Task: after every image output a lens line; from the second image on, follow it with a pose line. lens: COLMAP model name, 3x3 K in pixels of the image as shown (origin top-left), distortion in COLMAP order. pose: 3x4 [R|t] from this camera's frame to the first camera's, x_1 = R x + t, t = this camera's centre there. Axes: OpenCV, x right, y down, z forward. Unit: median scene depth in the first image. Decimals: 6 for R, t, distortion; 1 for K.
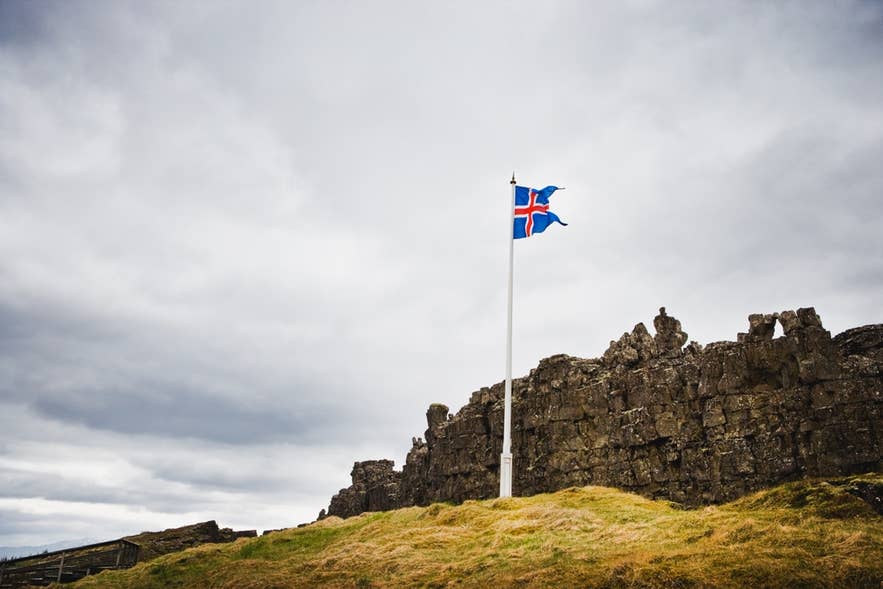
lens RADIAL K [[828.1, 0, 441.5], [0, 828.1, 294.5], [0, 0, 1]] dist [-0.074473, 0.013718]
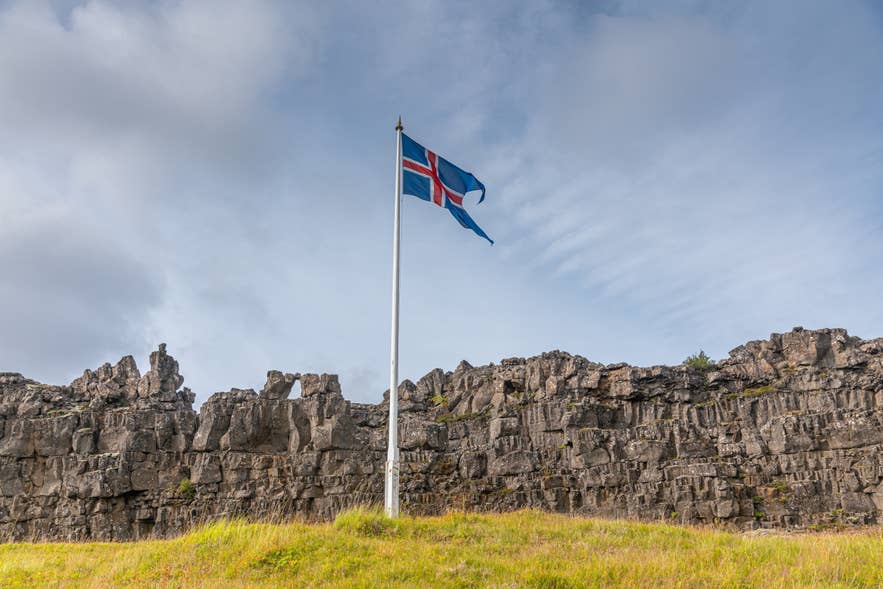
lens RADIAL K [[828.1, 0, 441.5], [0, 828.1, 294.5], [0, 0, 1]] dist [-0.074473, 0.013718]
pose [[0.640484, 0.265965, 0.720446, -0.192601], [-0.190375, 0.963821, -0.186566, 0.074004], [-0.744001, -0.017662, 0.667945, 0.194199]]
